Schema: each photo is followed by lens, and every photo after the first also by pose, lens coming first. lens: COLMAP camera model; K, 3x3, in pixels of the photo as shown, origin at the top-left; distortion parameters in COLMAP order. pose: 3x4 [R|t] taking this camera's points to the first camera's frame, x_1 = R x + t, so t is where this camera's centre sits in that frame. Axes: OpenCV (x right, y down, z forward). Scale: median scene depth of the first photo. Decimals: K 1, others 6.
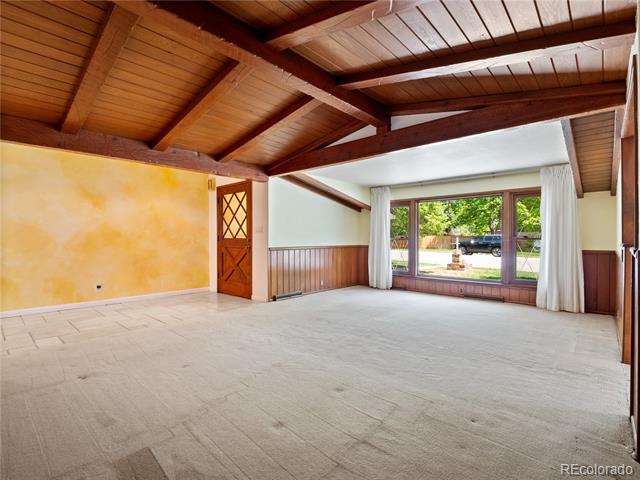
lens RADIAL K [[316.5, 0, 320.0], [0, 316.5, 240.0], [0, 0, 1]] dist [0.001763, -0.000479]
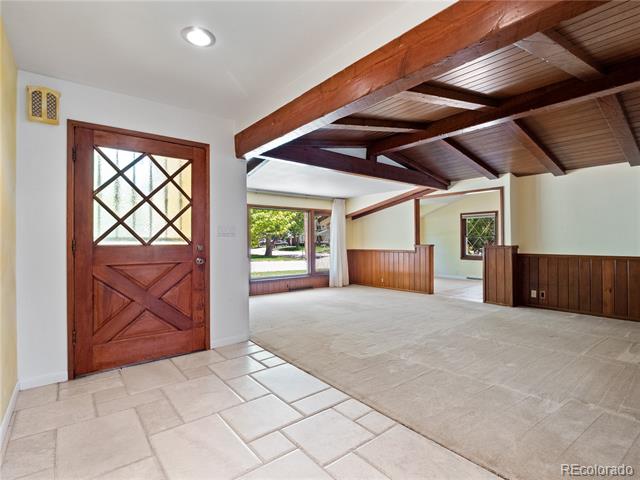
lens RADIAL K [[316.5, 0, 320.0], [0, 316.5, 240.0], [0, 0, 1]] dist [0.001763, -0.000479]
pose [[0.159061, 0.006712, 0.987246, -0.741621], [0.016250, 0.999824, -0.009415, -0.004594], [-0.987135, 0.017540, 0.158923, 0.681674]]
